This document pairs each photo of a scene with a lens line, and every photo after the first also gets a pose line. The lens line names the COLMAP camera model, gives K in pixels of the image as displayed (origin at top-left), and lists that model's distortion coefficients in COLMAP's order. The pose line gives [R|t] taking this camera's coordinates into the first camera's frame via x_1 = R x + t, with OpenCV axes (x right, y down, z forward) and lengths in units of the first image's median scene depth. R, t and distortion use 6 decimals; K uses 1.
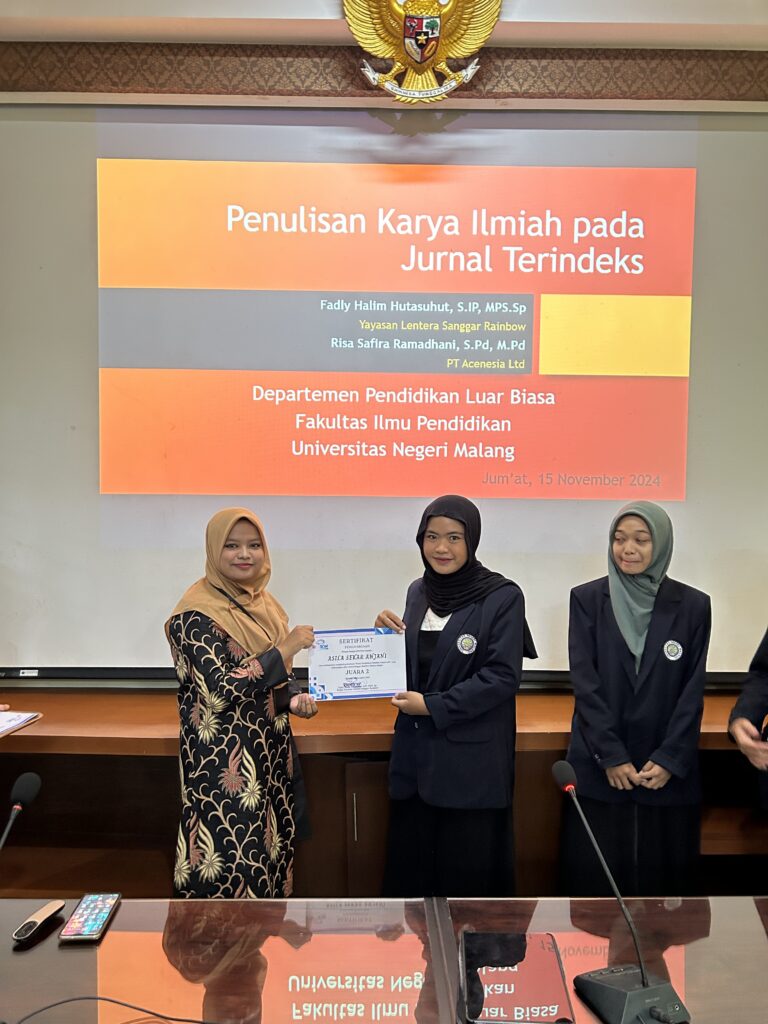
lens RADIAL K [[776.7, 0, 385.1], [0, 776.7, 513.0], [0, 0, 1]] dist [0.038195, -0.031607]
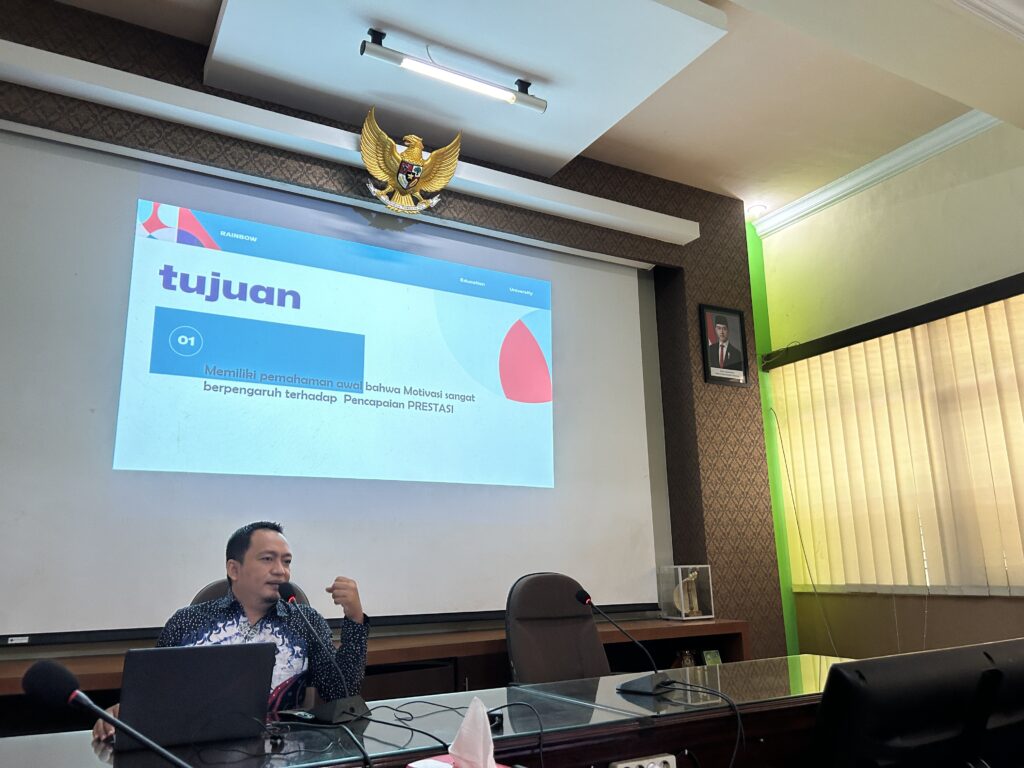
lens RADIAL K [[776.7, 0, 518.8], [0, 776.7, 390.3], [0, 0, 1]] dist [0.038195, -0.031607]
pose [[0.874897, 0.088503, 0.476153, -0.407819], [0.028788, 0.971919, -0.233547, 0.148014], [-0.483452, 0.218037, 0.847782, -0.273168]]
